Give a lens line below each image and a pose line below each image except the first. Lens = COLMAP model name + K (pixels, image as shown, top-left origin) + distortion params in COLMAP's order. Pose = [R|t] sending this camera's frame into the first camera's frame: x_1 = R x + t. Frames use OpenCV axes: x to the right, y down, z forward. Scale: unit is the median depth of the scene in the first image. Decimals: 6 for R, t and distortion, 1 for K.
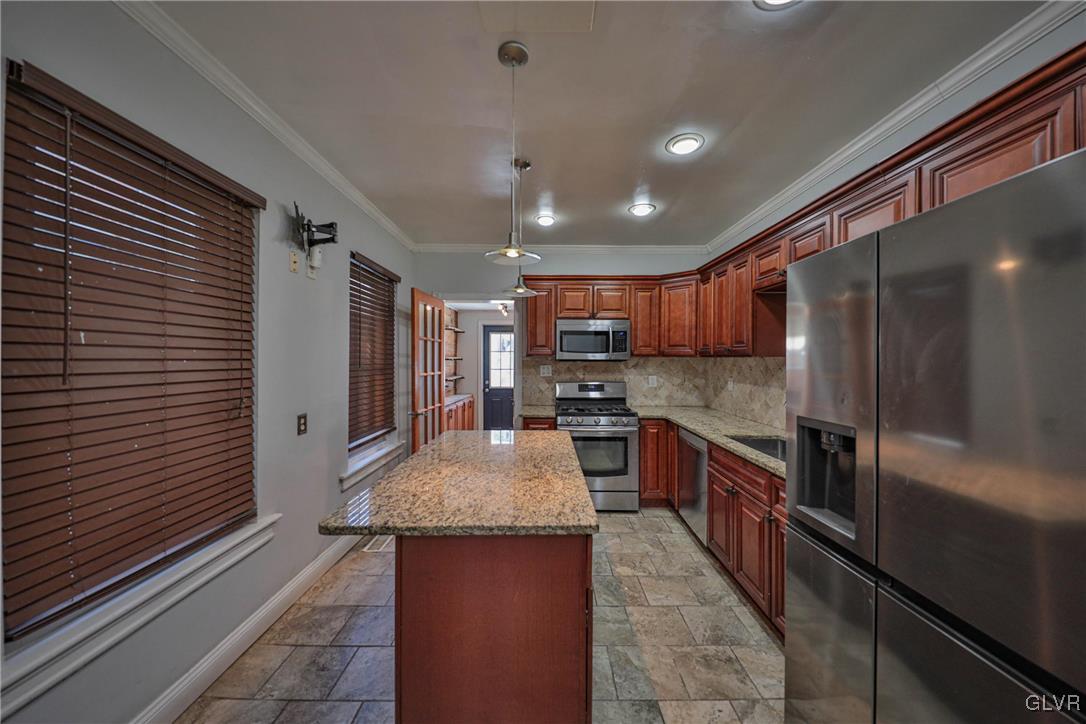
lens RADIAL K [[384.2, 0, 550.5], [0, 384.2, 360.5], [0, 0, 1]] dist [0.006765, -0.004968]
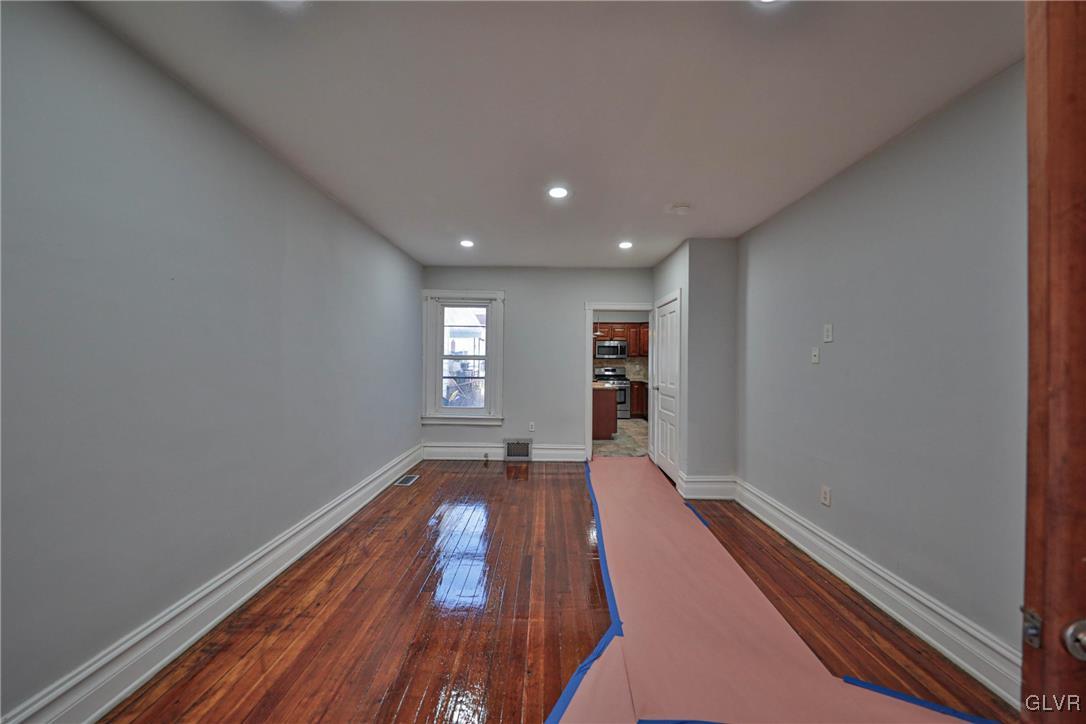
lens RADIAL K [[384.2, 0, 550.5], [0, 384.2, 360.5], [0, 0, 1]] dist [0.006765, -0.004968]
pose [[0.999987, 0.003541, -0.003653, -0.271874], [-0.003542, 0.999994, -0.000196, 0.017004], [0.003652, 0.000209, 0.999993, -1.454405]]
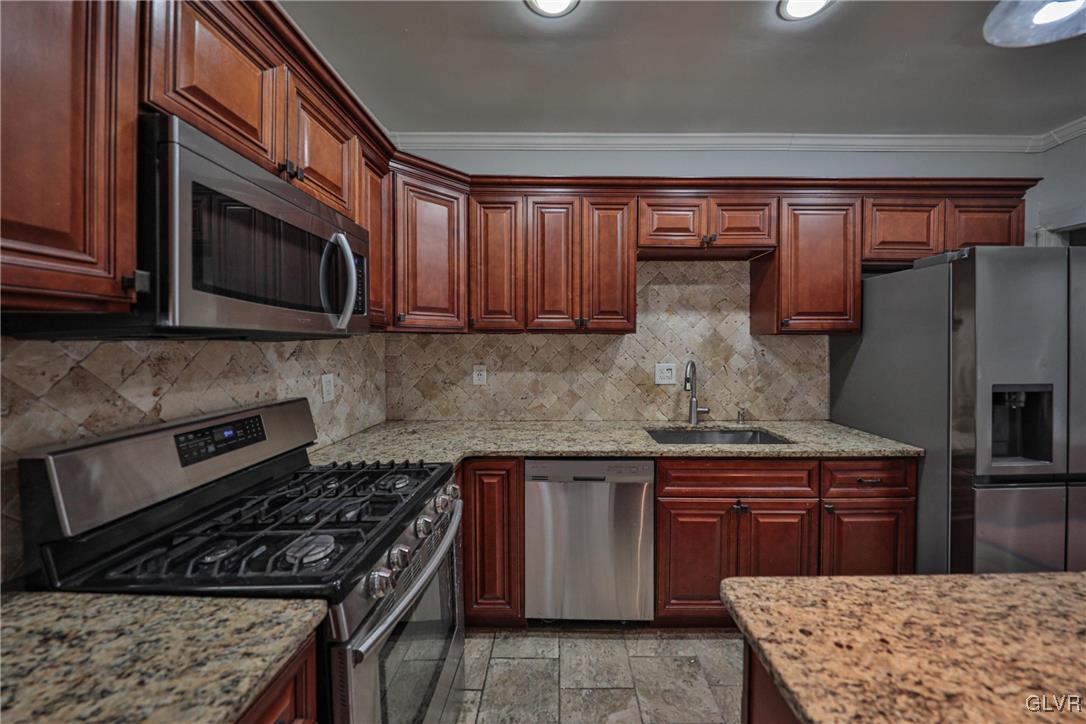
lens RADIAL K [[384.8, 0, 567.7], [0, 384.8, 349.3], [0, 0, 1]] dist [0.000319, 0.000000]
pose [[0.003065, -0.020524, 0.999785, -0.183404], [0.002651, 0.999786, 0.020516, 0.004705], [-0.999992, 0.002587, 0.003119, 0.855436]]
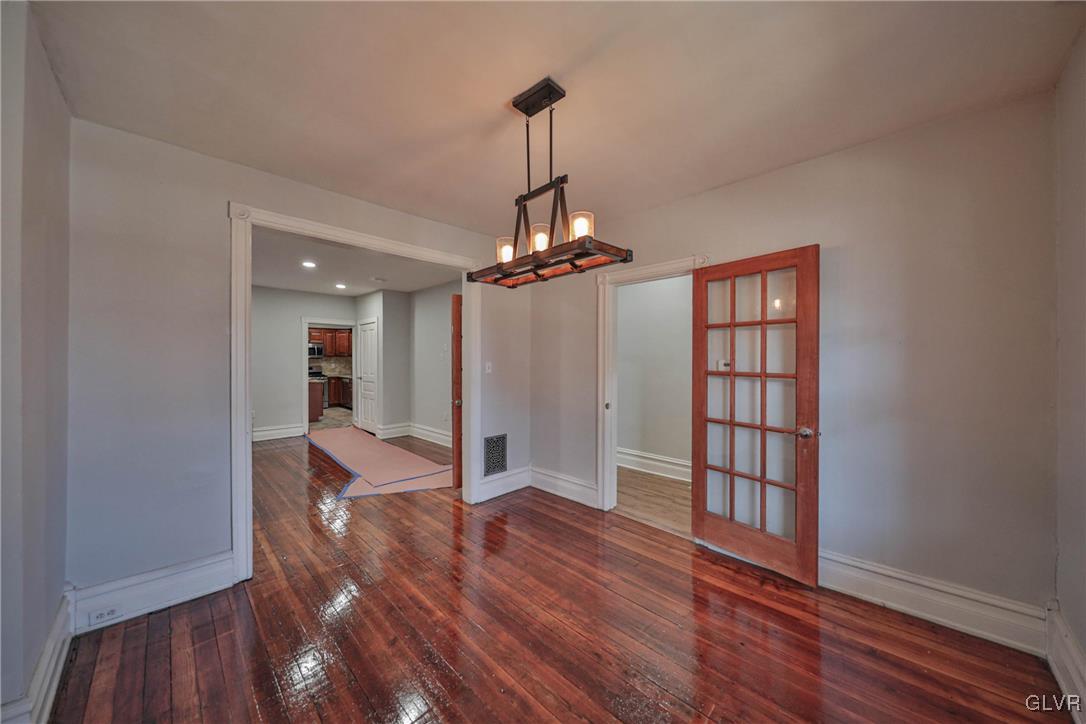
lens RADIAL K [[384.2, 0, 550.5], [0, 384.2, 360.5], [0, 0, 1]] dist [0.006765, -0.004968]
pose [[0.707563, -0.006888, 0.706617, -0.652442], [0.005418, 0.999976, 0.004323, 0.016389], [-0.706629, 0.000769, 0.707583, -2.314969]]
